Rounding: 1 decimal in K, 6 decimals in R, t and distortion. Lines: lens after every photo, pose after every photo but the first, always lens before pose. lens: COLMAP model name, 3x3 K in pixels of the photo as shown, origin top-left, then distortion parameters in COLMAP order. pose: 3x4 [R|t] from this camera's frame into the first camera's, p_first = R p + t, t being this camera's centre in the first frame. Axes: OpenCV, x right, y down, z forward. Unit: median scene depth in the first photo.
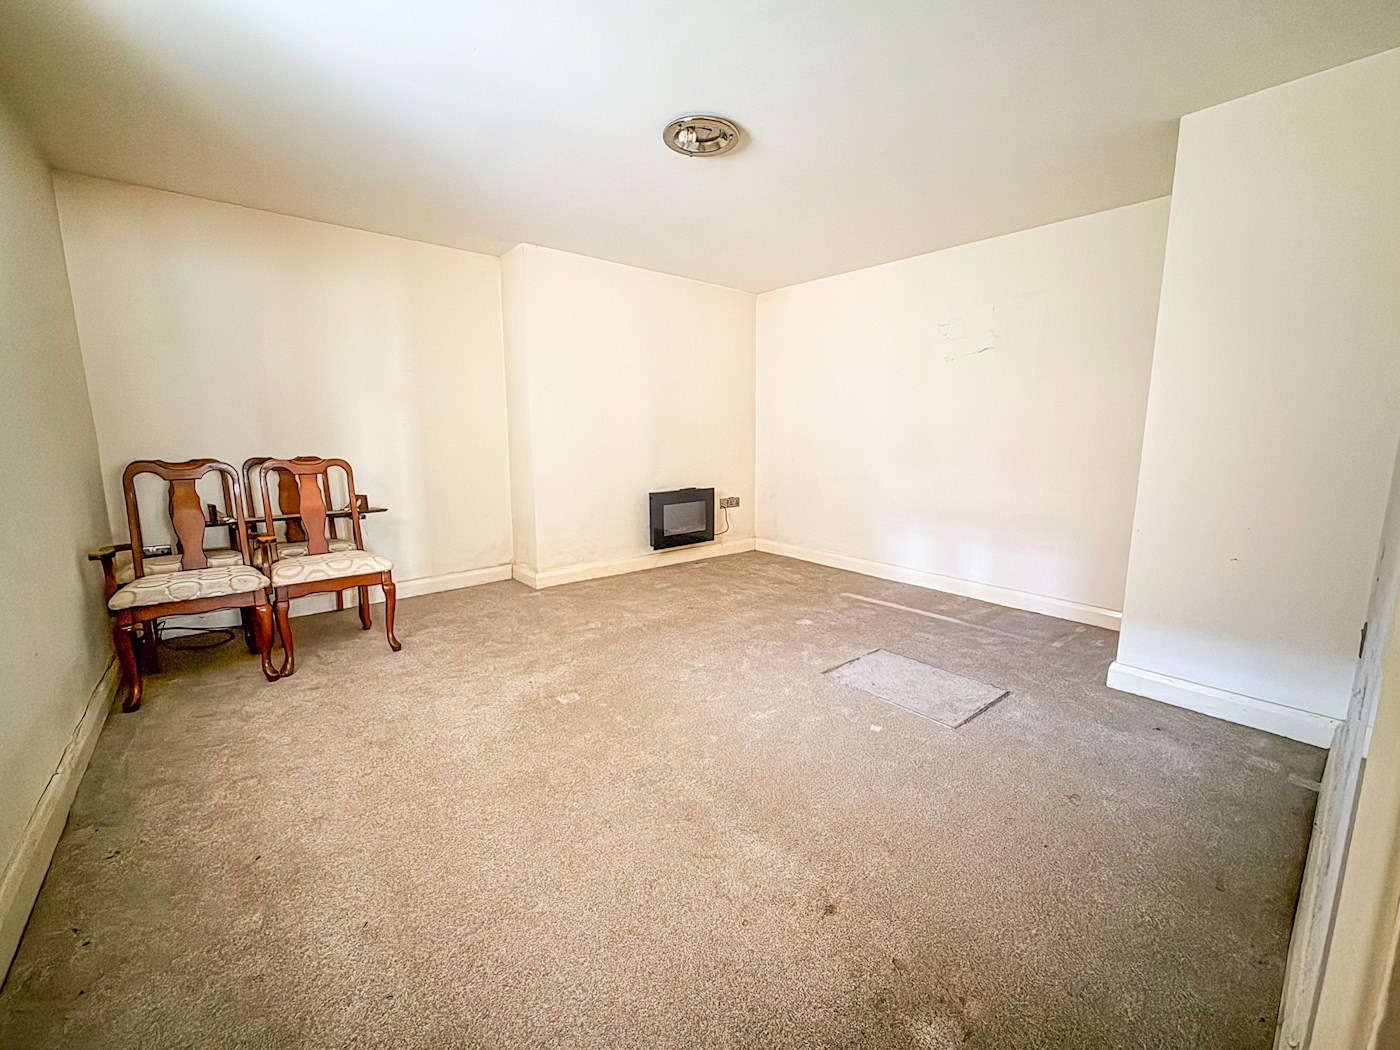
lens RADIAL K [[562.8, 0, 700.0], [0, 562.8, 525.0], [0, 0, 1]] dist [0.000286, 0.000054]
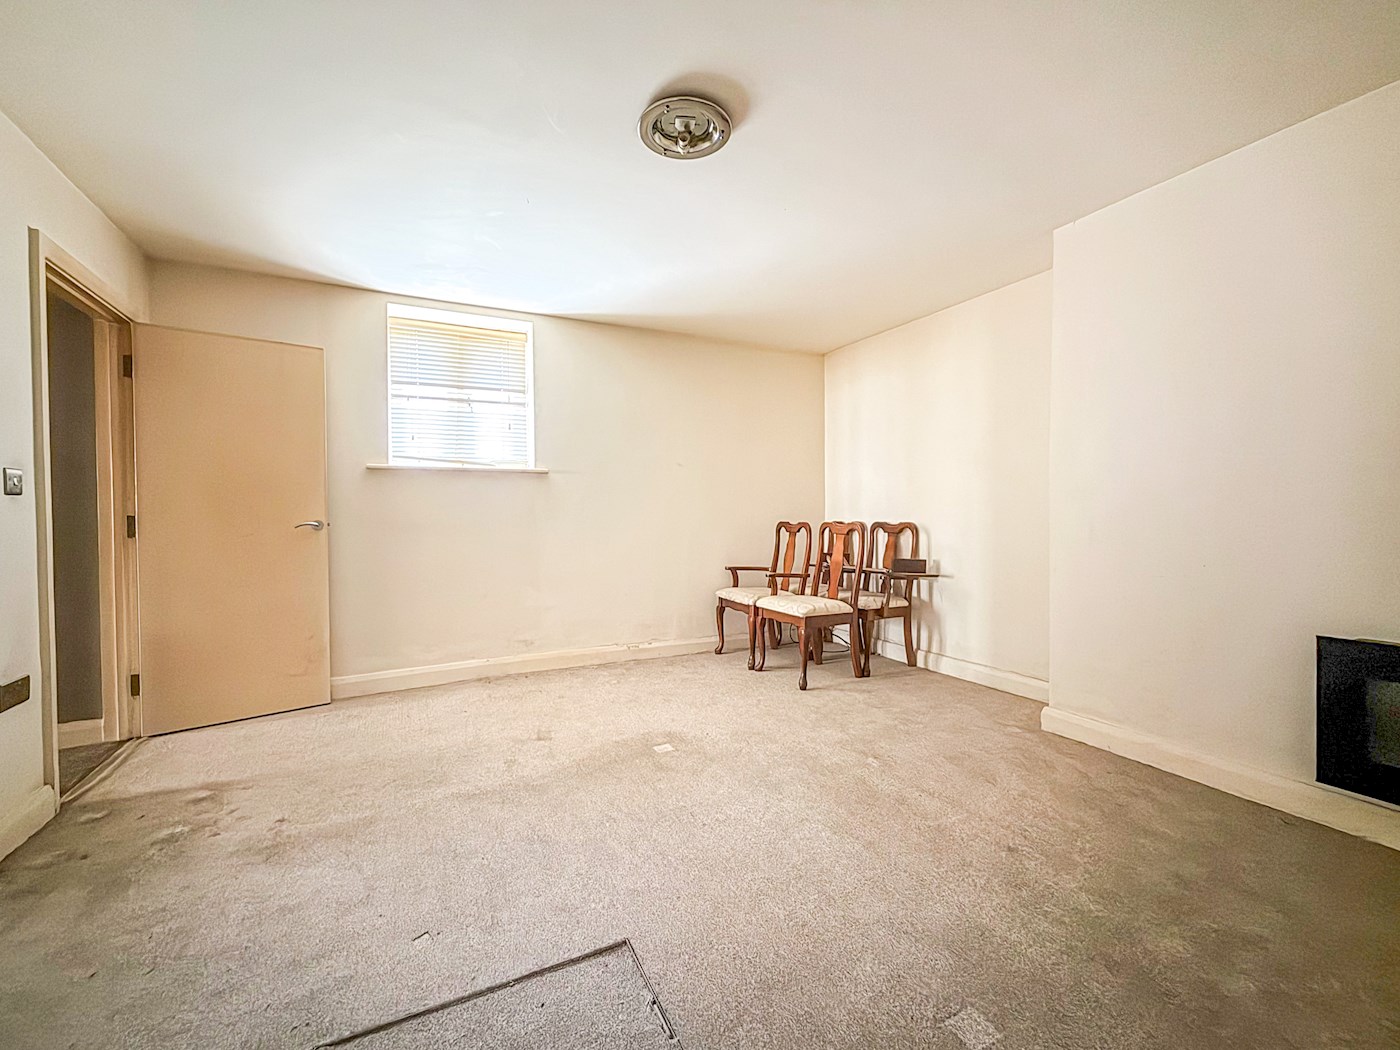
lens RADIAL K [[562.8, 0, 700.0], [0, 562.8, 525.0], [0, 0, 1]] dist [0.000286, 0.000054]
pose [[-0.201822, 0.024771, -0.979109, 0.534729], [-0.154481, 0.986362, 0.056798, -0.120899], [0.967162, 0.162717, -0.195243, 0.848974]]
